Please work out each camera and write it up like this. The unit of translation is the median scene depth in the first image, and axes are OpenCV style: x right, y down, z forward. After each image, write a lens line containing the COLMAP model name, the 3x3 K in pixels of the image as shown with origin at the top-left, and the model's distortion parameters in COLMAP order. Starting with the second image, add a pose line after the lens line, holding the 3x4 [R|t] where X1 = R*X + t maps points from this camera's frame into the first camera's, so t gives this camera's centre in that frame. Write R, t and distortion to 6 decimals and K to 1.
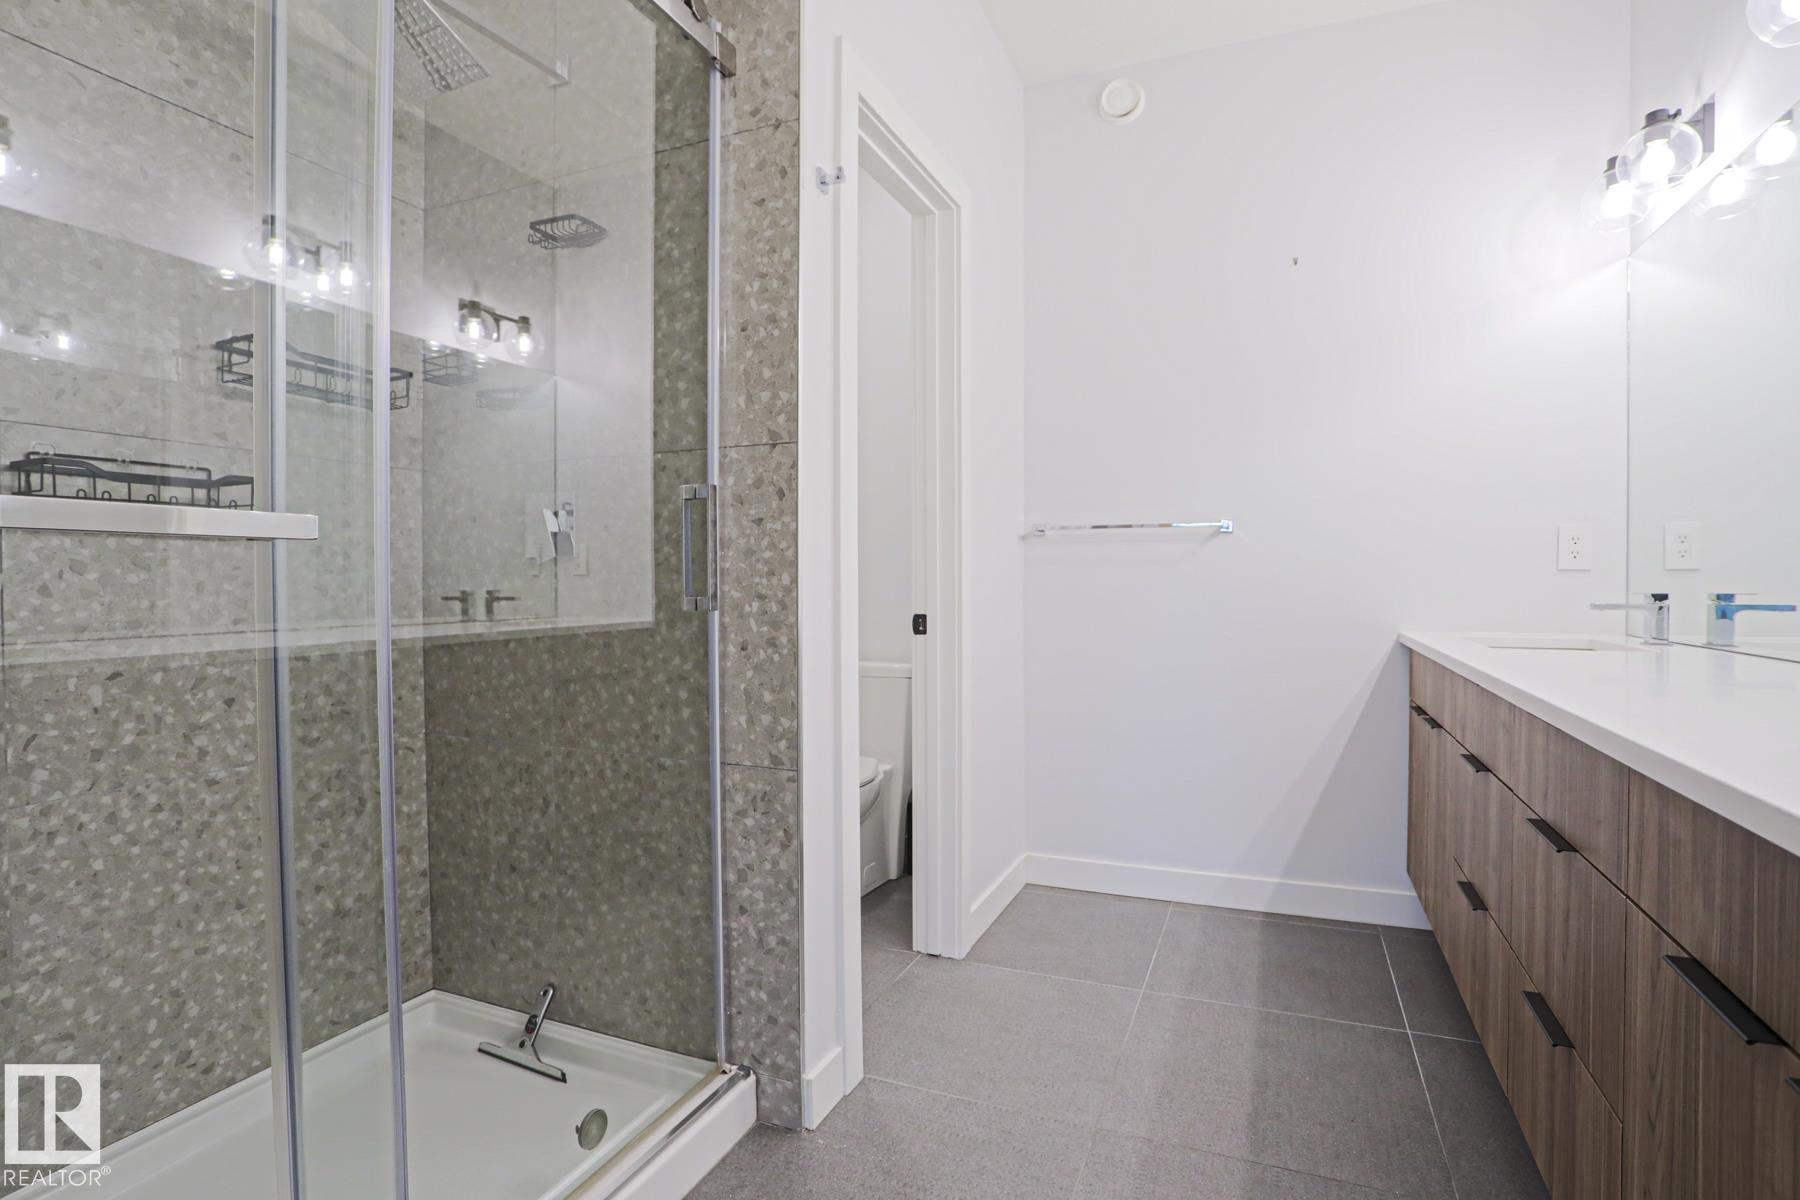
lens RADIAL K [[878.0, 0, 903.6], [0, 878.0, 591.0], [0, 0, 1]] dist [-0.075420, 0.035235]
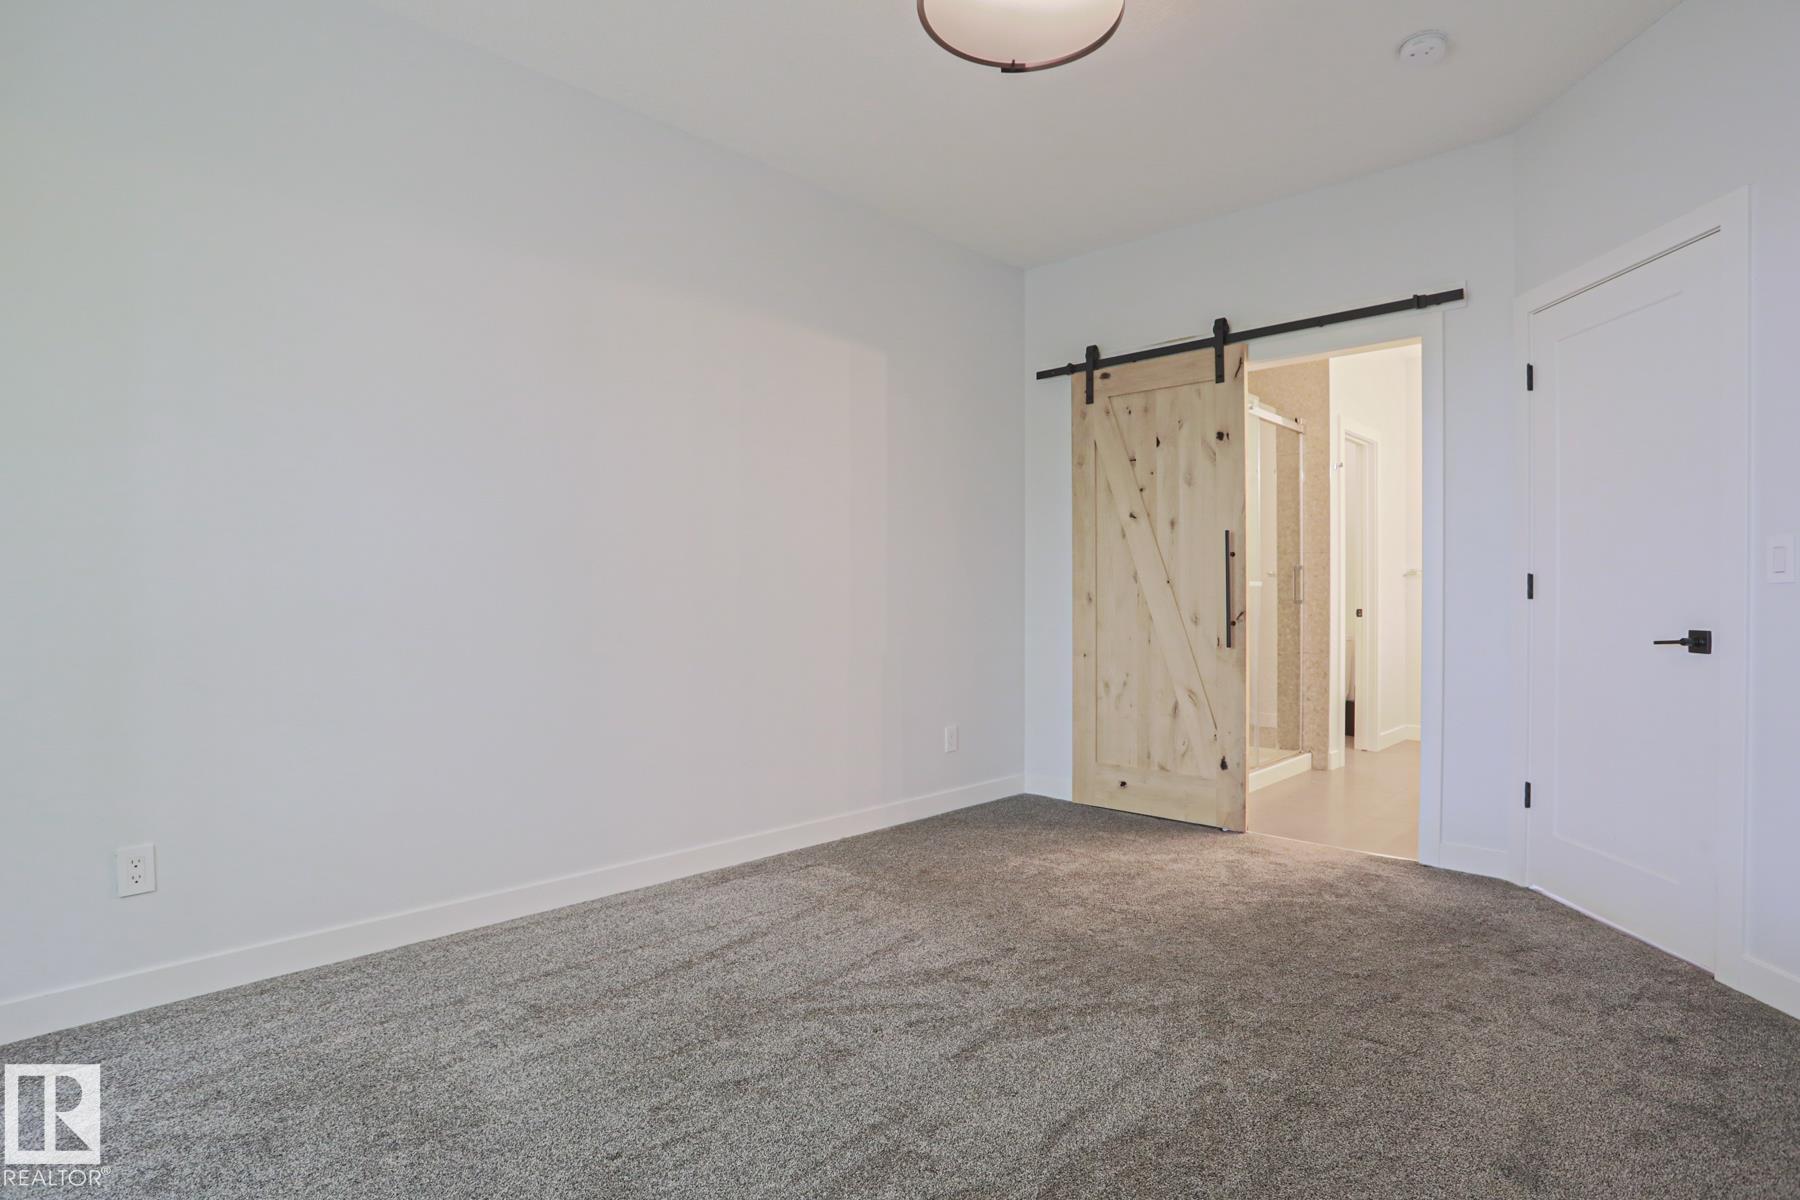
lens RADIAL K [[878.0, 0, 903.6], [0, 878.0, 591.0], [0, 0, 1]] dist [-0.075420, 0.035235]
pose [[0.924914, 0.004458, -0.380150, -0.358563], [-0.011854, 0.999783, -0.017117, 0.048839], [0.379992, 0.020338, 0.924766, -2.510665]]
